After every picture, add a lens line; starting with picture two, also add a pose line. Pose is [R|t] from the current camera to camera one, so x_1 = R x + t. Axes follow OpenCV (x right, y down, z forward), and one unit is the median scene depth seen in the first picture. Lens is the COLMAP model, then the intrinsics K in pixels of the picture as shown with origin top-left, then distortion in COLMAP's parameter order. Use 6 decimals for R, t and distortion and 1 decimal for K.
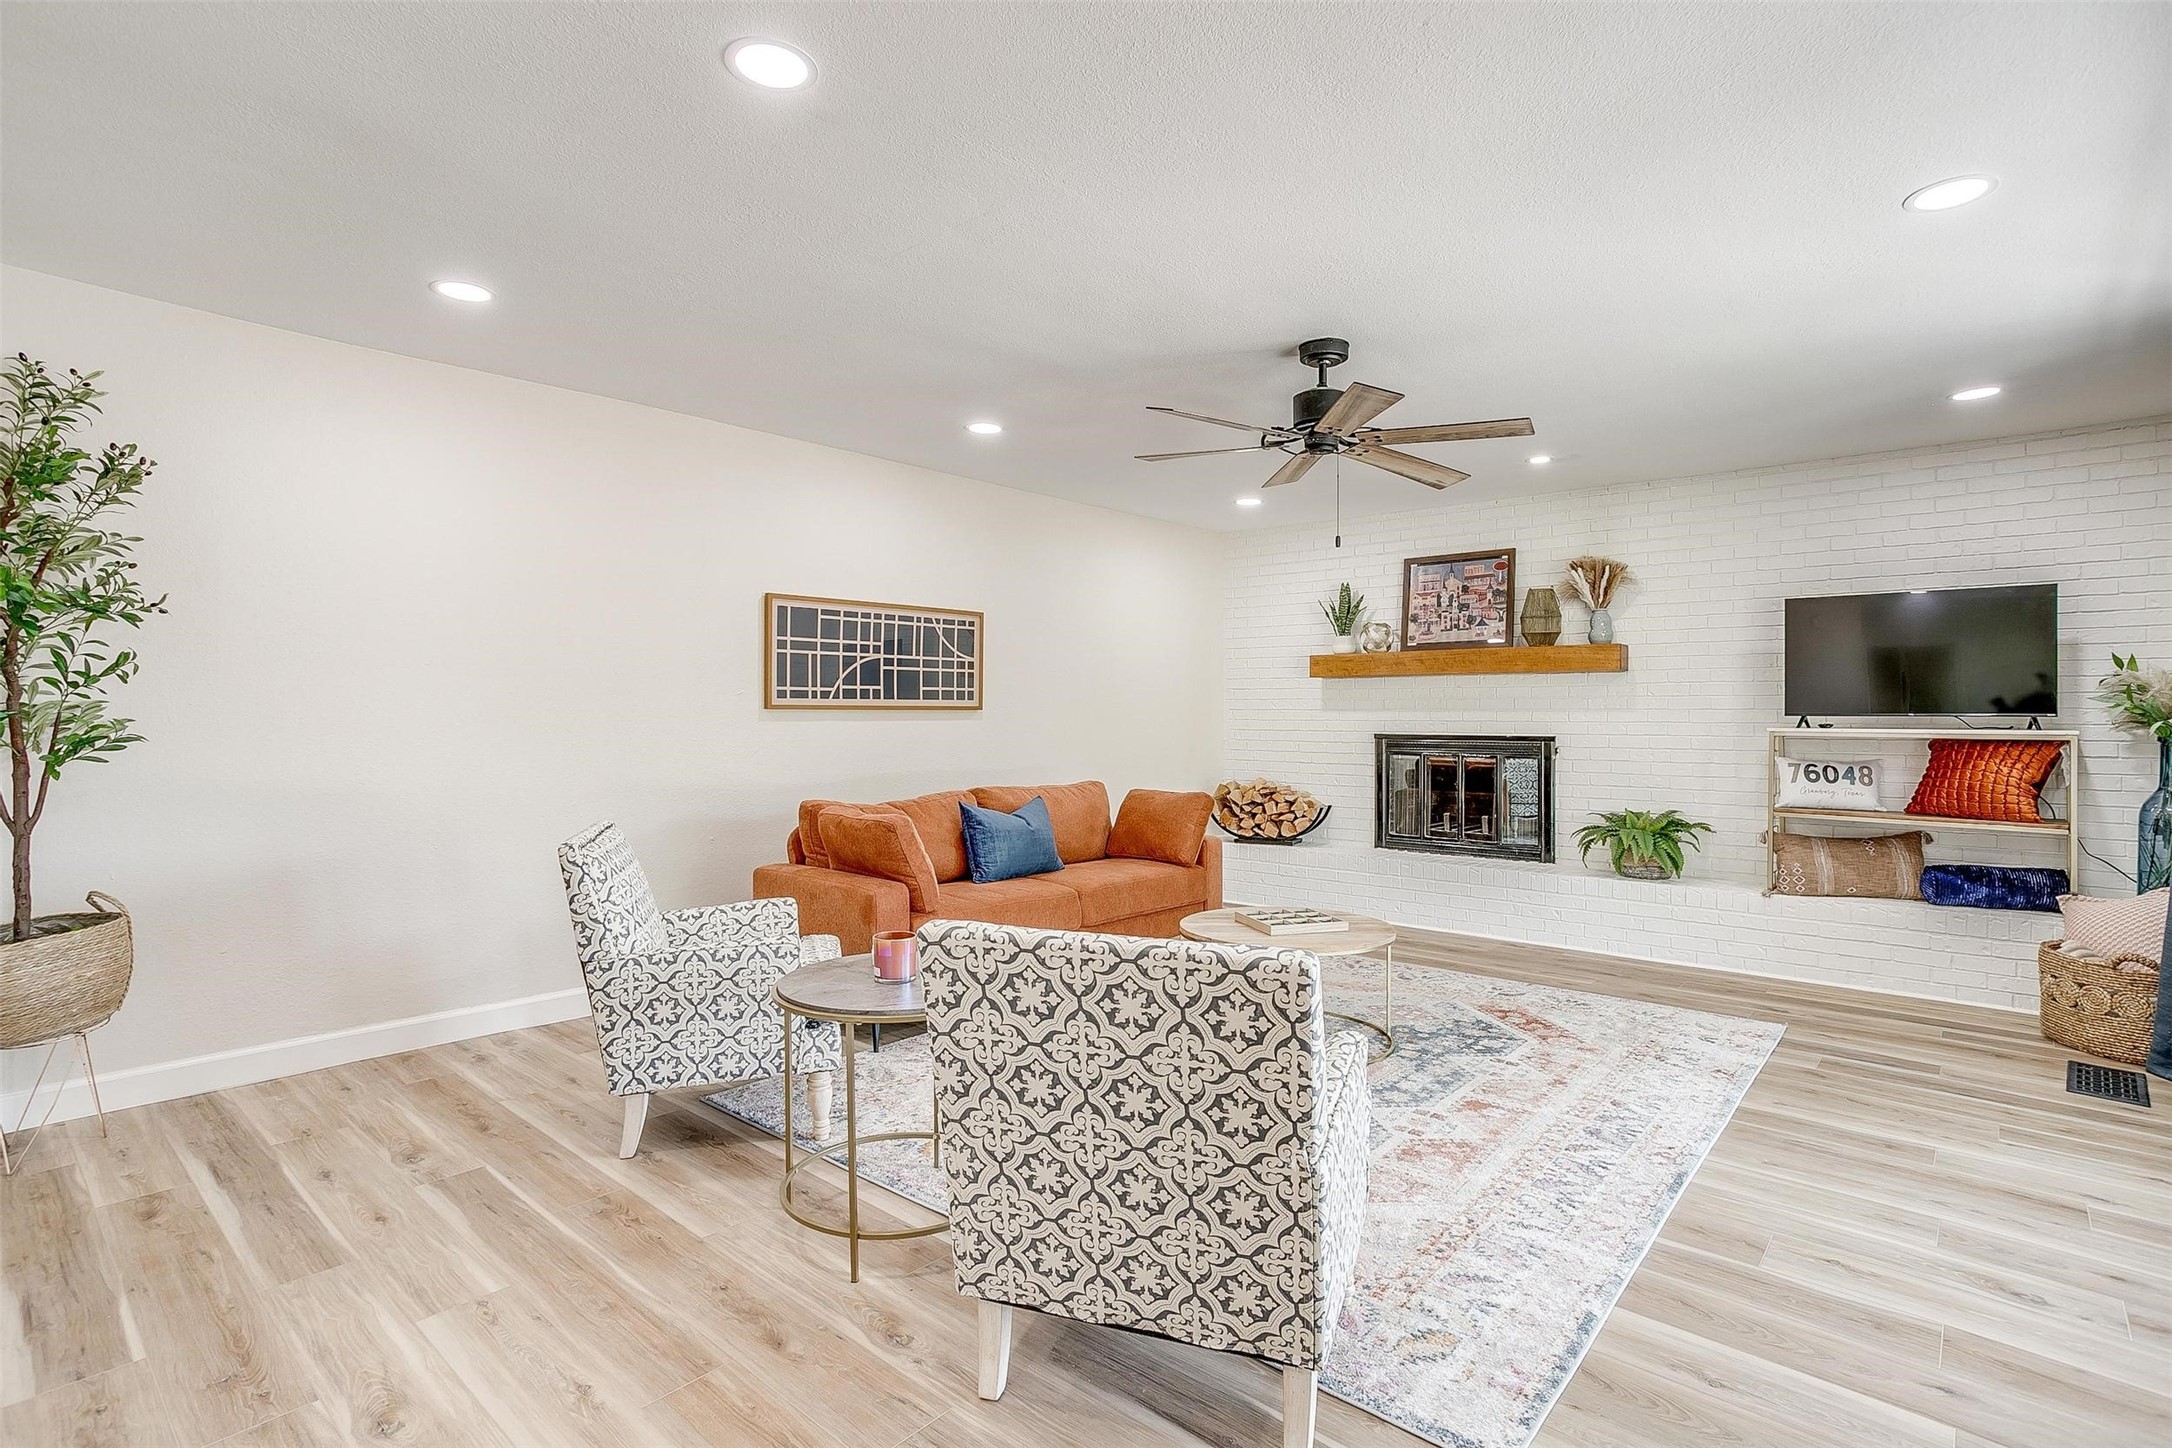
lens RADIAL K [[1074.3, 0, 1086.0], [0, 1074.3, 724.0], [0, 0, 1]] dist [0.000089, -0.000079]
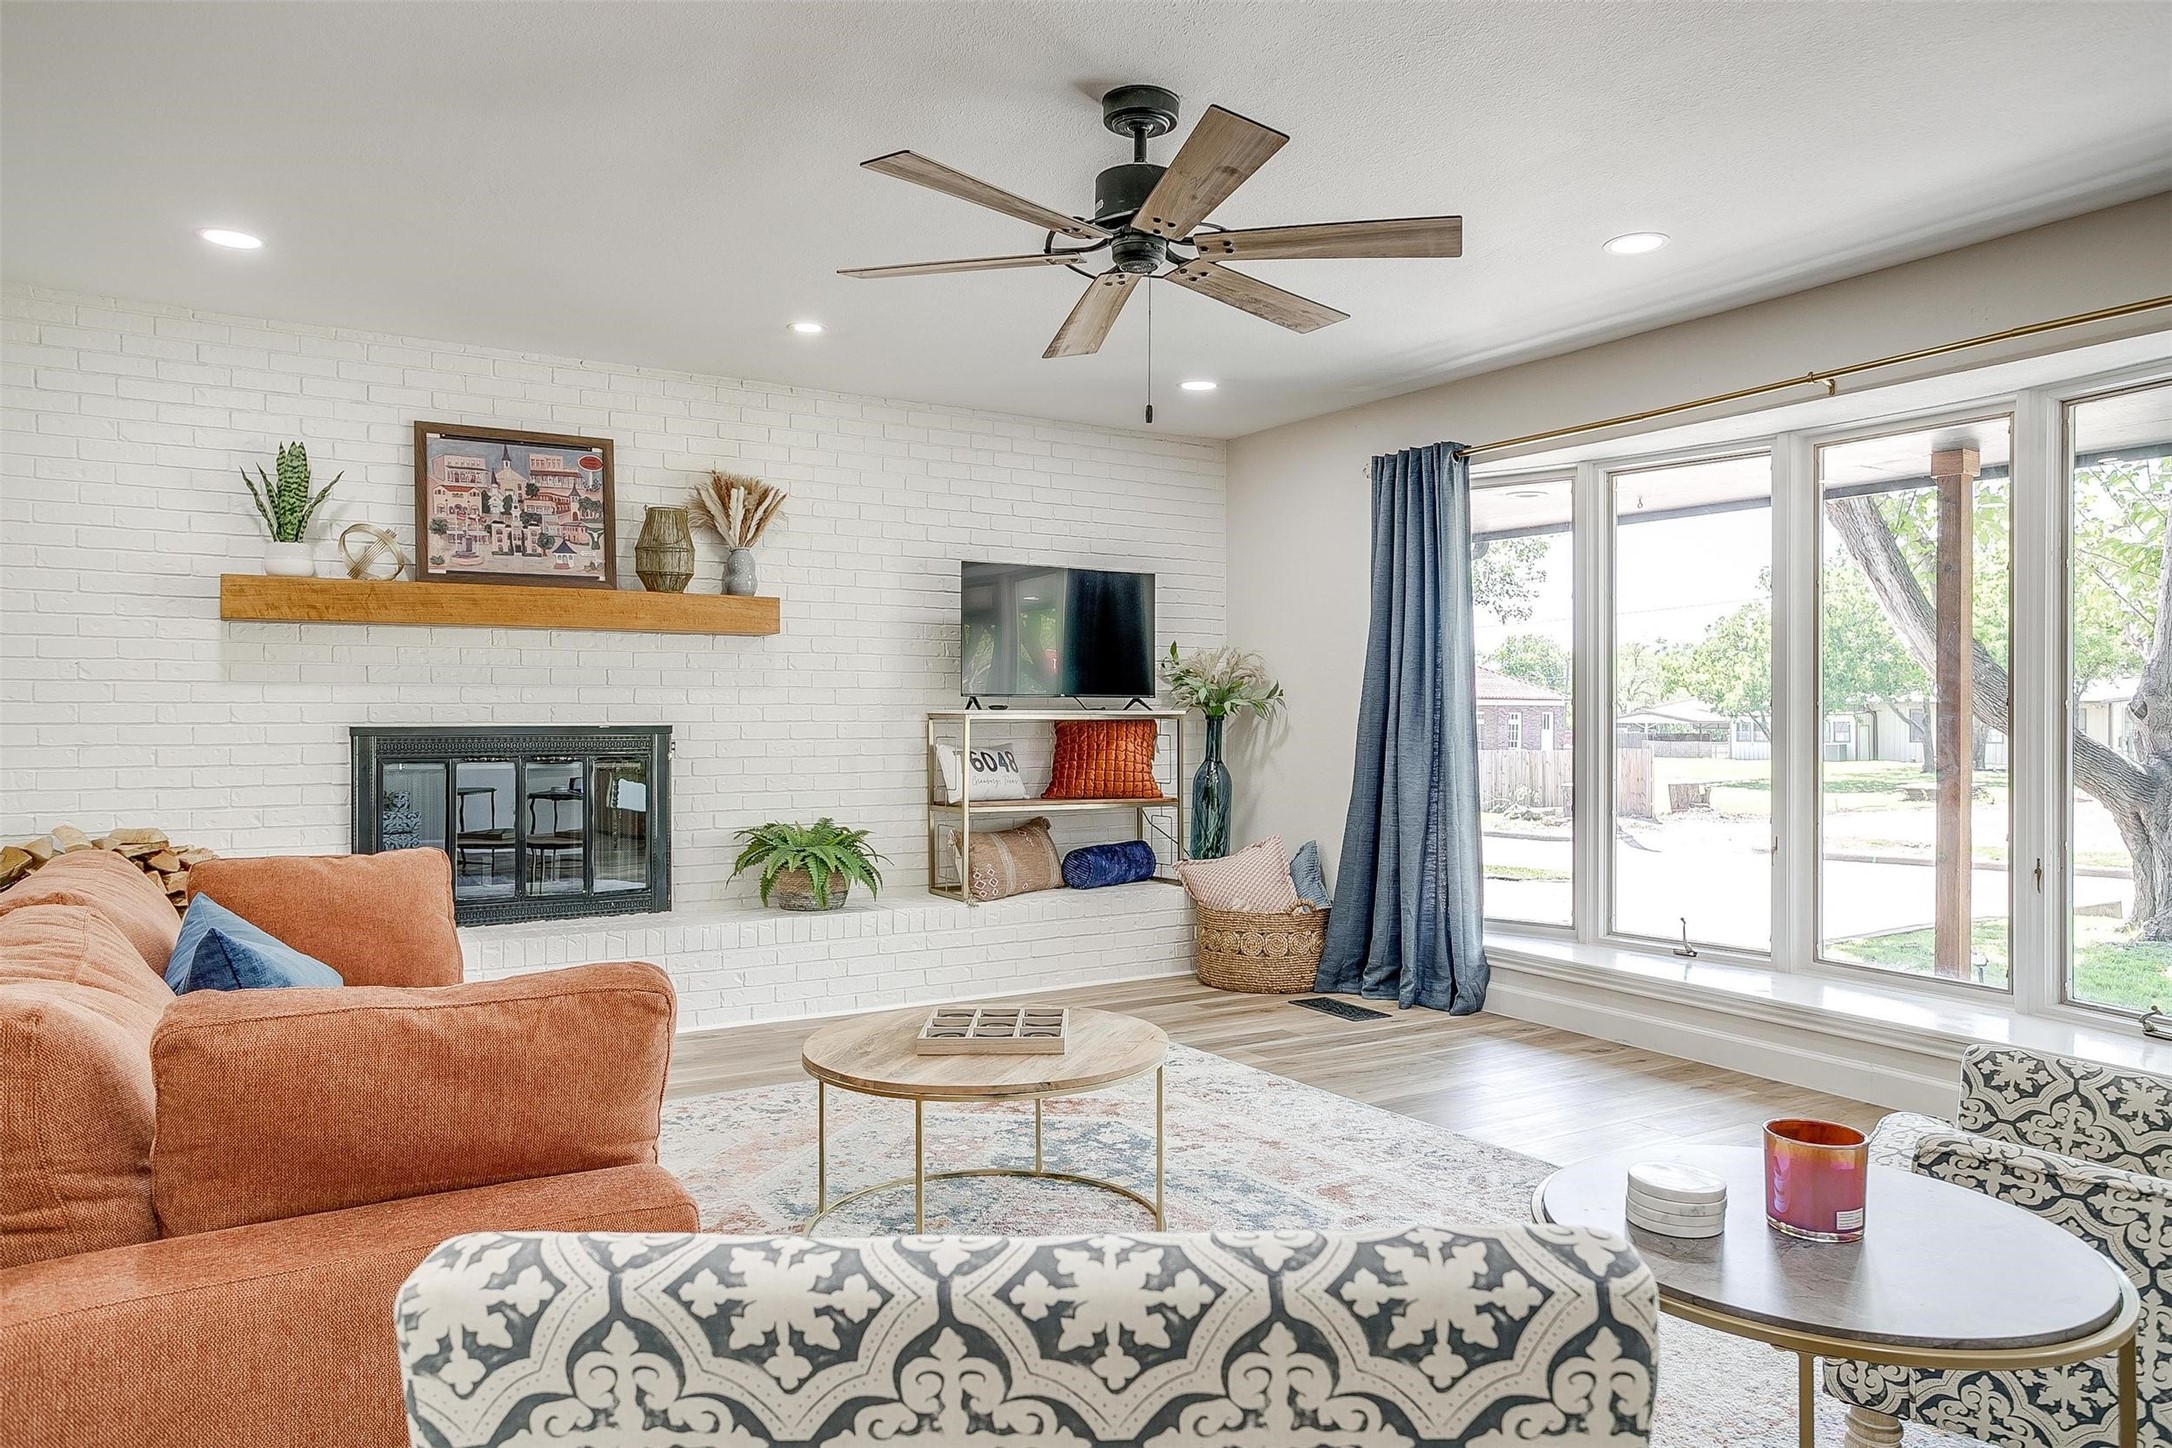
lens RADIAL K [[1462.2, 0, 1086.0], [0, 1462.2, 724.0], [0, 0, 1]] dist [-0.018736, -0.000165]
pose [[0.285445, -0.011312, 0.958328, -0.389943], [0.008030, 0.999923, 0.009411, 0.003837], [-0.958362, 0.005009, 0.285514, 0.492097]]
